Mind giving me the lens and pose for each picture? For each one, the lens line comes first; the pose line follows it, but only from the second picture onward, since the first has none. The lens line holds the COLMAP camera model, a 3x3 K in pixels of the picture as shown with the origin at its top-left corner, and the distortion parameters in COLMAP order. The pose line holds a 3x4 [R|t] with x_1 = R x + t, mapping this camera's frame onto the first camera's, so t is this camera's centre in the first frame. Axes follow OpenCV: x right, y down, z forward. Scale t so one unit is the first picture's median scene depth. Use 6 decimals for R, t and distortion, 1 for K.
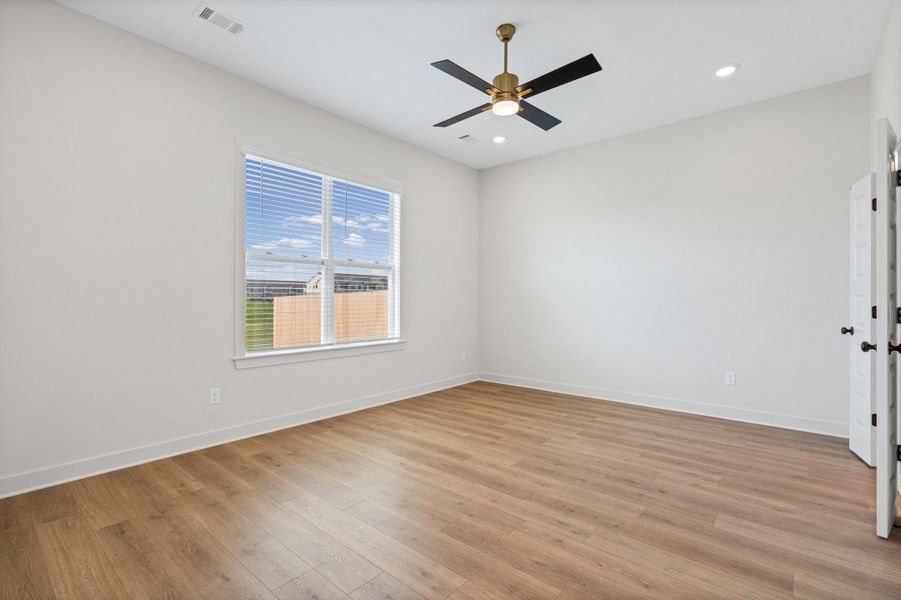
lens RADIAL K [[413.4, 0, 450.5], [0, 413.4, 300.0], [0, 0, 1]] dist [0.001683, 0.000696]
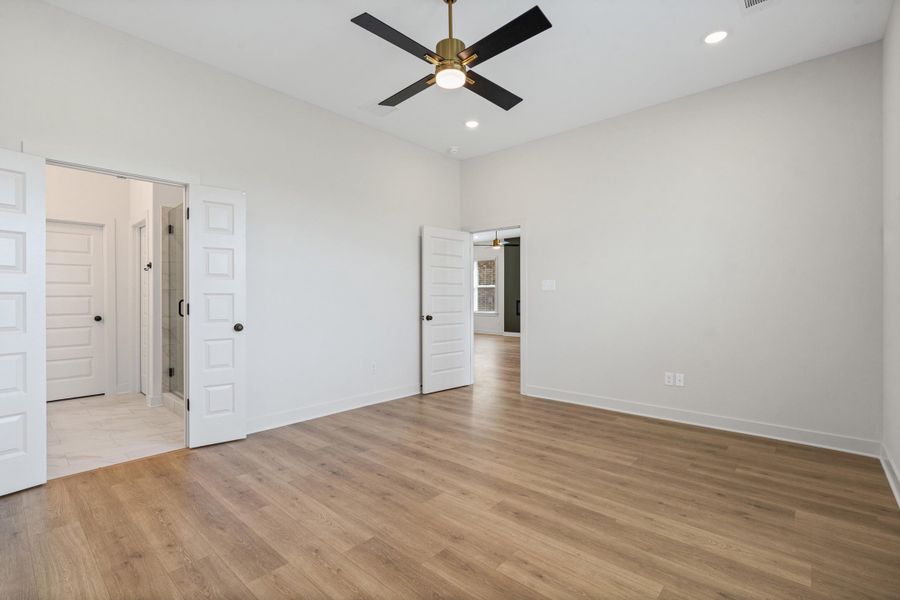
lens RADIAL K [[413.0, 0, 450.0], [0, 413.0, 300.0], [0, 0, 1]] dist [0.001683, 0.000696]
pose [[-0.999787, 0.000936, 0.020620, 0.116997], [0.000949, 0.999999, 0.000605, 0.003341], [-0.020619, 0.000624, -0.999787, 1.875626]]
